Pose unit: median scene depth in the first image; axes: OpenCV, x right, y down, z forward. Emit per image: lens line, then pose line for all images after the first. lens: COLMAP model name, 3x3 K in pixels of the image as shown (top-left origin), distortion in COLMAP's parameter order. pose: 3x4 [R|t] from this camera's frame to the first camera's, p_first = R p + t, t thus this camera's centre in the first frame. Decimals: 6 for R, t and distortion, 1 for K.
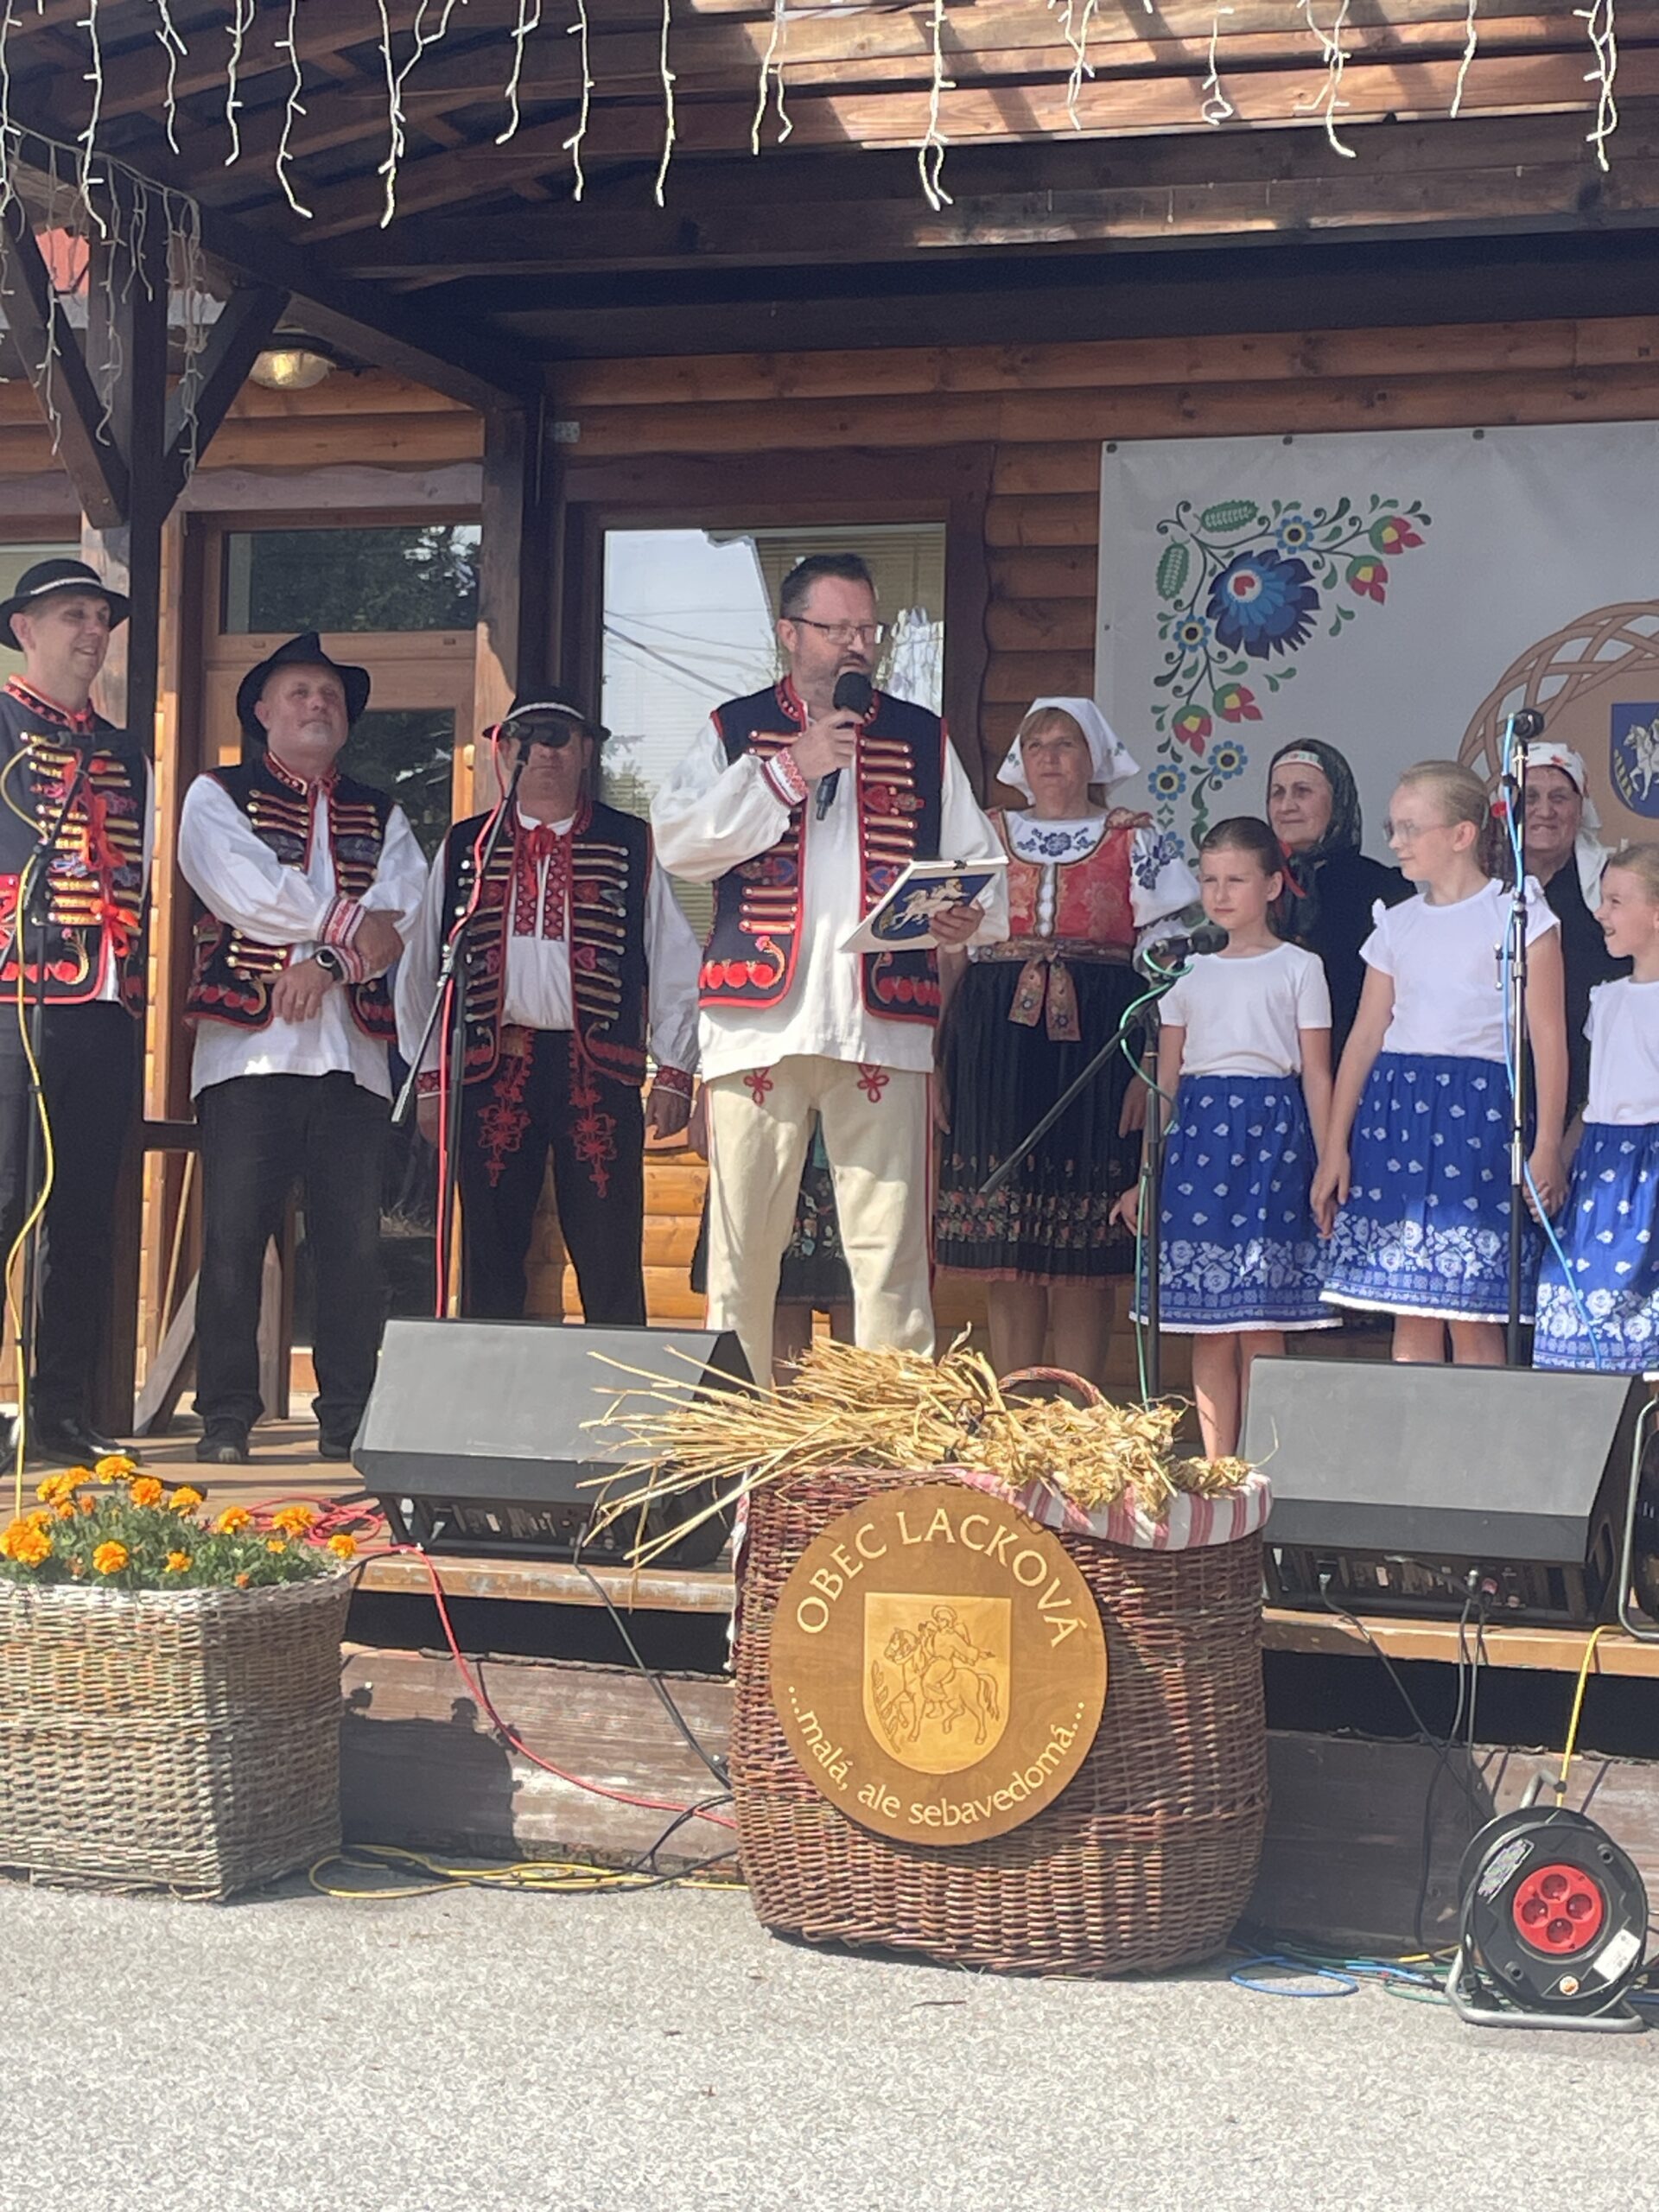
lens RADIAL K [[4474.6, 0, 843.0], [0, 4474.6, 1101.8], [0, 0, 1]] dist [0.158032, 0.000000]
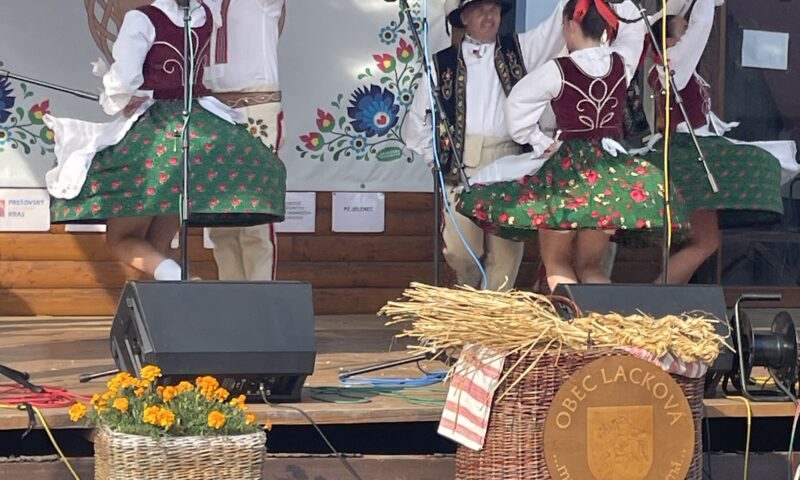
lens RADIAL K [[2296.8, 0, 398.4], [0, 2296.8, 244.4], [0, 0, 1]] dist [0.153567, 0.000000]
pose [[0.759144, -0.032375, 0.650117, -0.686649], [-0.011691, 0.997923, 0.063347, -0.031462], [-0.650818, -0.055689, 0.757189, 0.215946]]
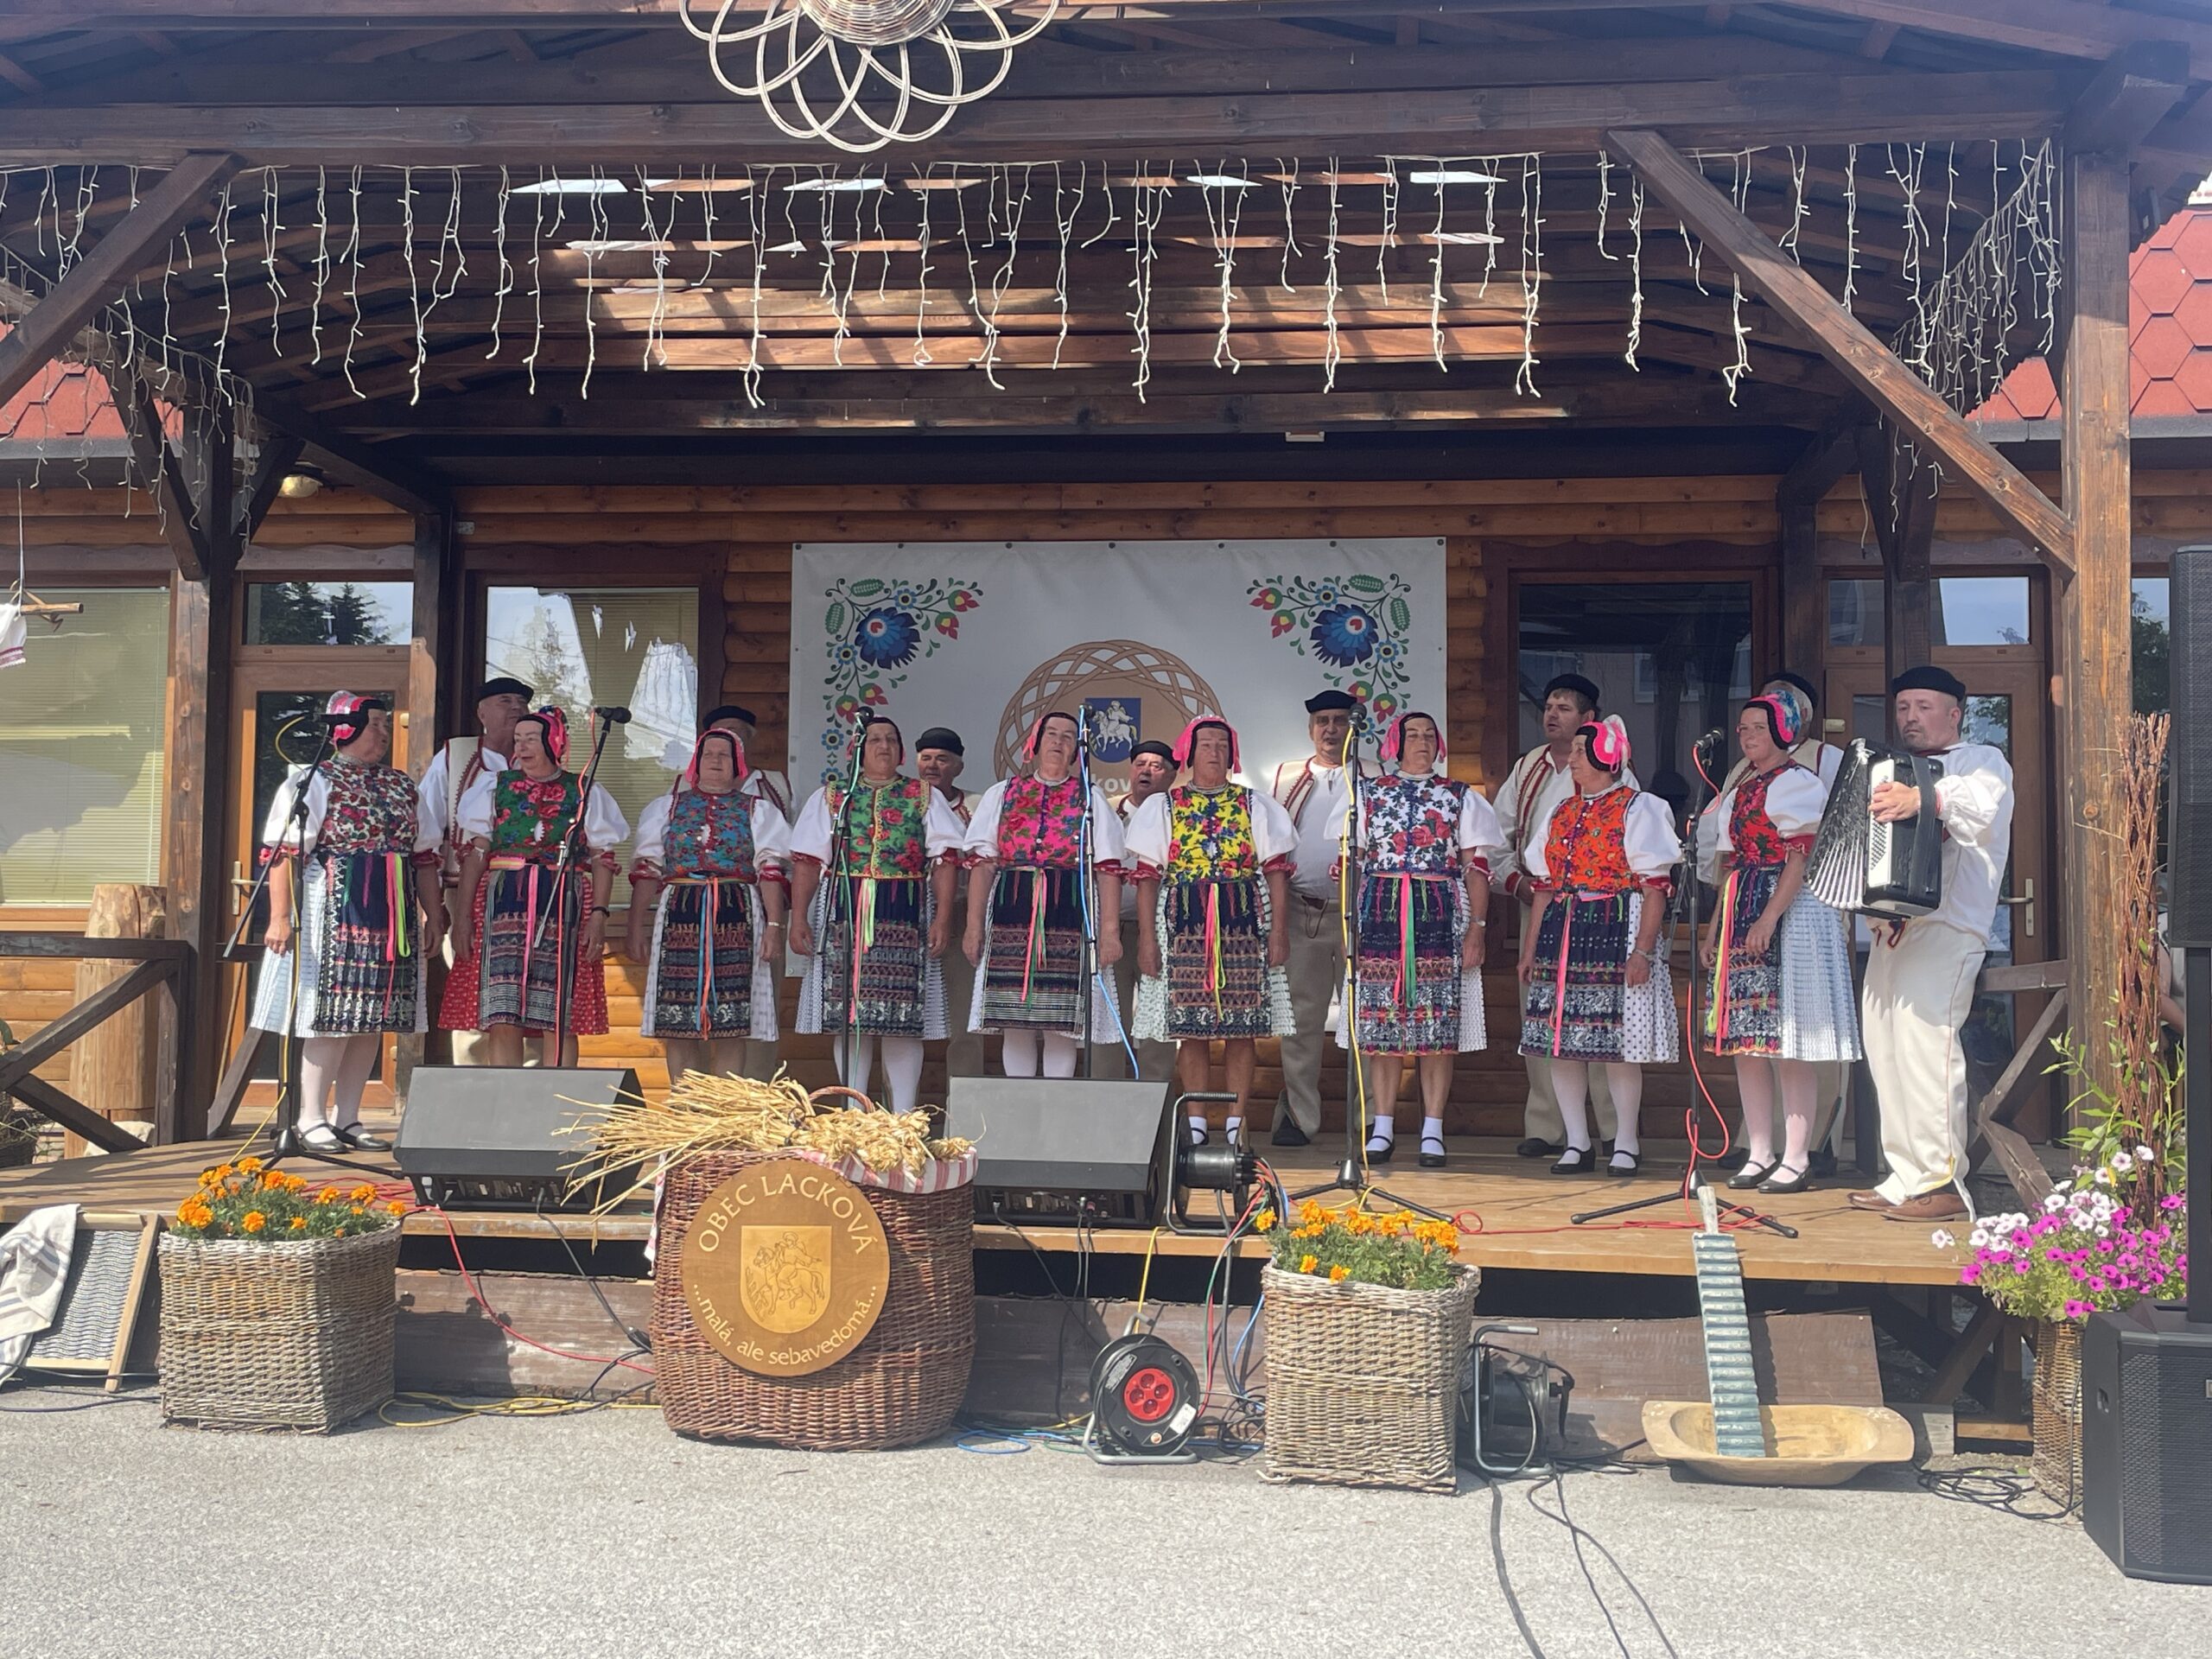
lens RADIAL K [[2540.7, 0, 1118.0], [0, 2540.7, 820.9], [0, 0, 1]] dist [0.077451, 0.000000]
pose [[0.975313, 0.000102, 0.220825, -0.061085], [0.008242, 0.999286, -0.036863, -0.004670], [-0.220671, 0.037773, 0.974617, 0.033467]]
